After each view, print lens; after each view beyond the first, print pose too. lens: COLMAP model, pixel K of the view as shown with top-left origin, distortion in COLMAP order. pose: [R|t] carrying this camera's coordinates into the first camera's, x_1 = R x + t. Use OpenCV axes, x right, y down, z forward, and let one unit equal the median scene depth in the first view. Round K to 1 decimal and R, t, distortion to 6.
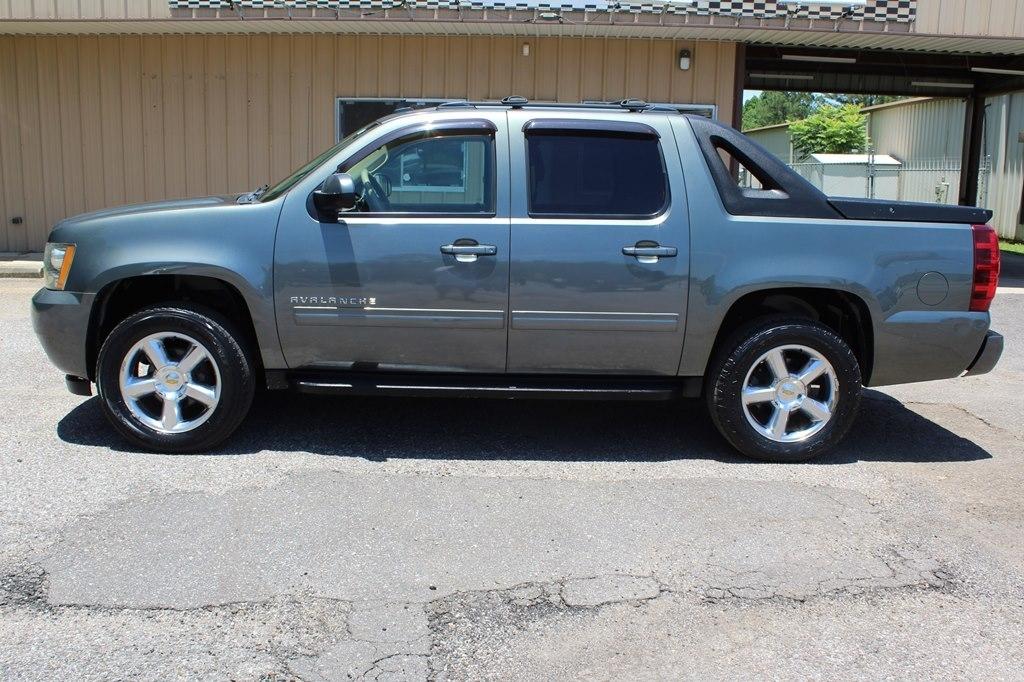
lens RADIAL K [[996.5, 0, 459.6], [0, 996.5, 341.1], [0, 0, 1]] dist [-0.132328, 0.086916]
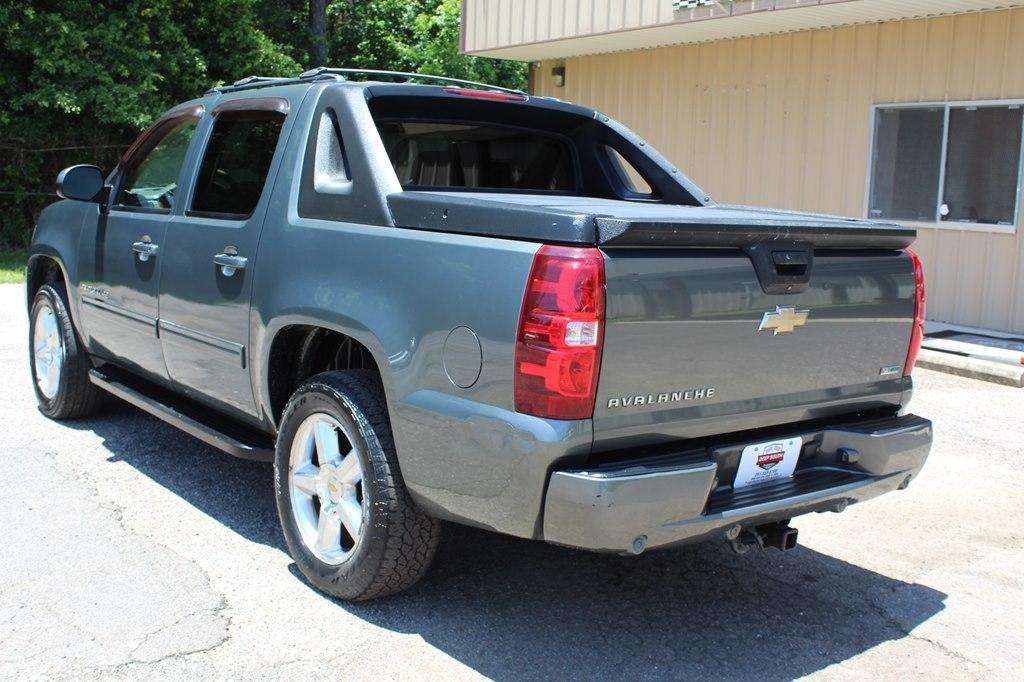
lens RADIAL K [[1111.5, 0, 446.4], [0, 1111.5, 342.6], [0, 0, 1]] dist [-0.126405, 0.105381]
pose [[0.582444, 0.118235, -0.804226, 0.961678], [-0.162684, 0.986304, 0.027184, -0.075960], [0.796425, 0.115002, 0.593702, 0.608281]]
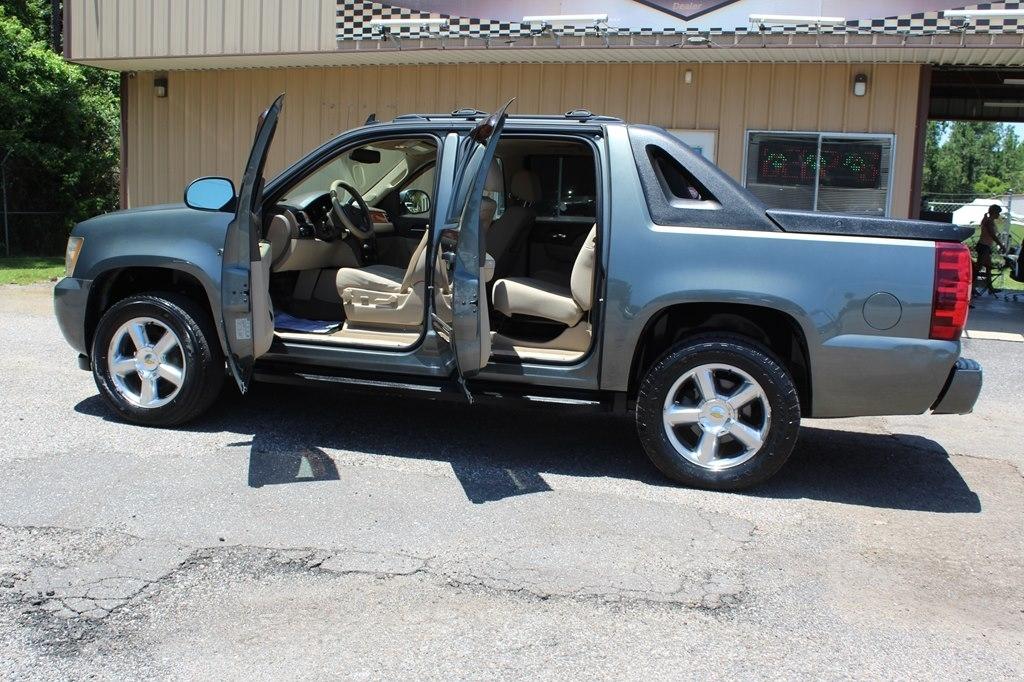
lens RADIAL K [[1046.9, 0, 439.2], [0, 1046.9, 341.5], [0, 0, 1]] dist [-0.124271, 0.096863]
pose [[0.950186, 0.056580, -0.306505, 0.382237], [-0.071680, 0.996695, -0.038225, 0.038762], [0.303330, 0.058291, 0.951101, -0.029561]]
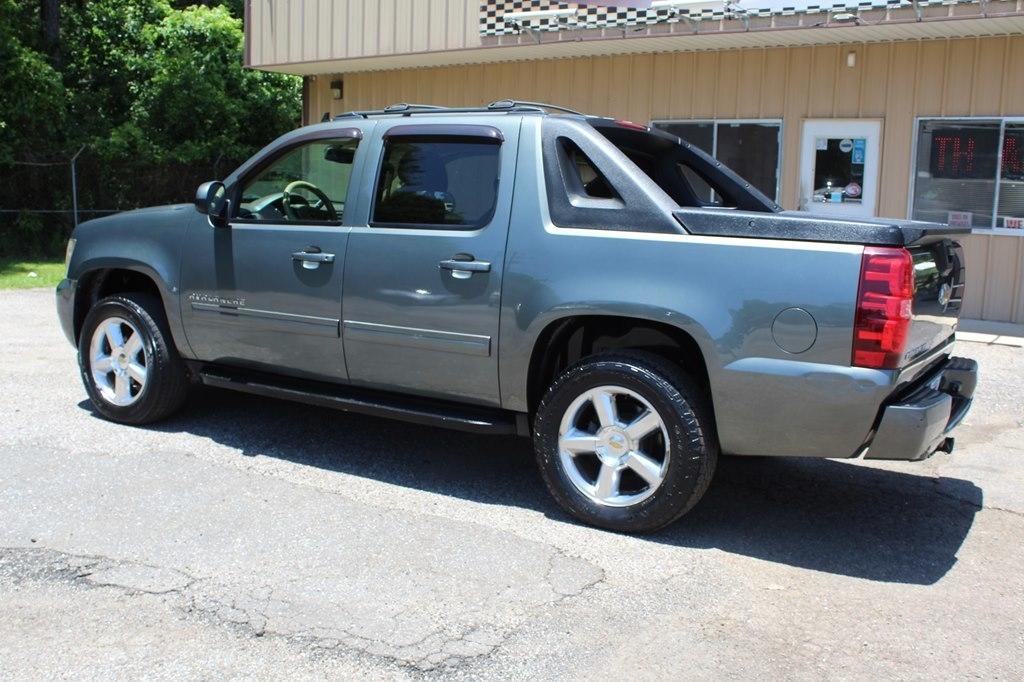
lens RADIAL K [[1046.9, 0, 439.2], [0, 1046.9, 341.5], [0, 0, 1]] dist [-0.124271, 0.096863]
pose [[0.826058, 0.082597, -0.557500, 0.689109], [-0.106770, 0.994224, -0.010903, -0.008340], [0.553379, 0.068530, 0.830105, 0.190886]]
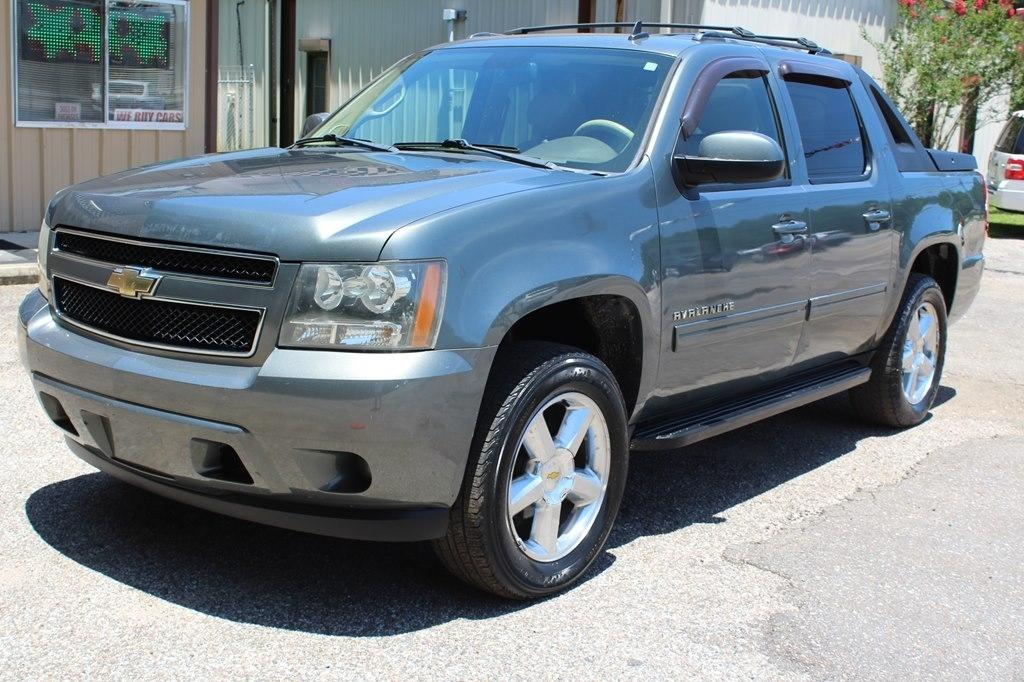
lens RADIAL K [[1317.2, 0, 512.0], [0, 1317.2, 341.0], [0, 0, 1]] dist [-0.073444, 0.007588]
pose [[0.604461, -0.131762, 0.785662, -0.919923], [0.105441, 0.990783, 0.085040, -0.110305], [-0.789626, 0.031438, 0.612783, 0.521066]]
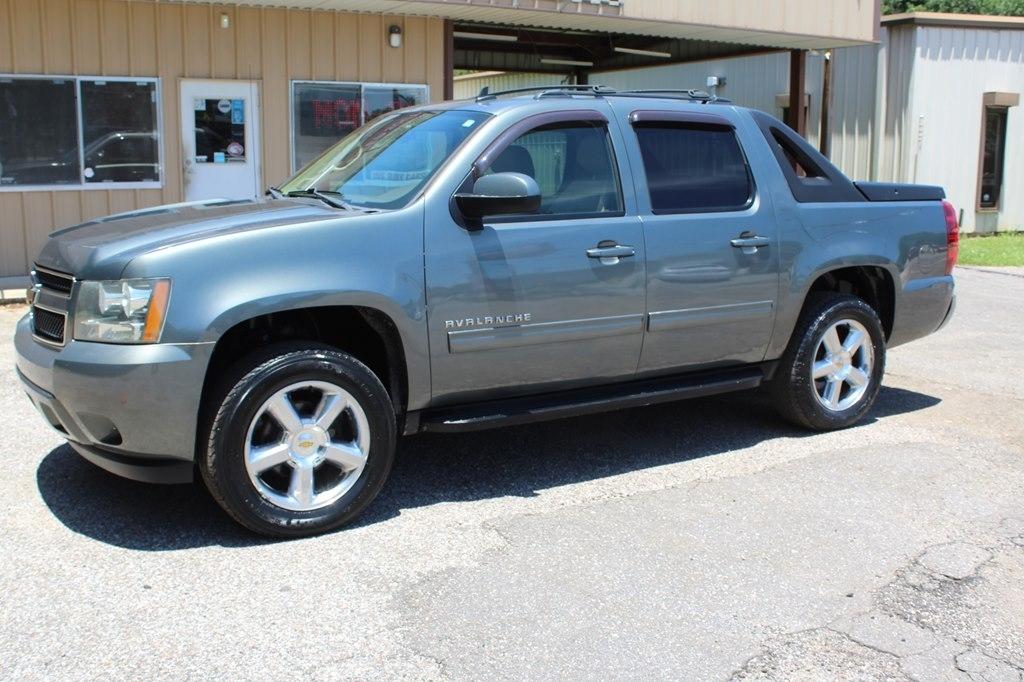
lens RADIAL K [[1081.5, 0, 500.0], [0, 1081.5, 342.0], [0, 0, 1]] dist [-0.130741, 0.120986]
pose [[0.846468, -0.108939, 0.521176, -0.592168], [0.105367, 0.993760, 0.036589, -0.054188], [-0.521910, 0.023944, 0.852664, 0.190369]]
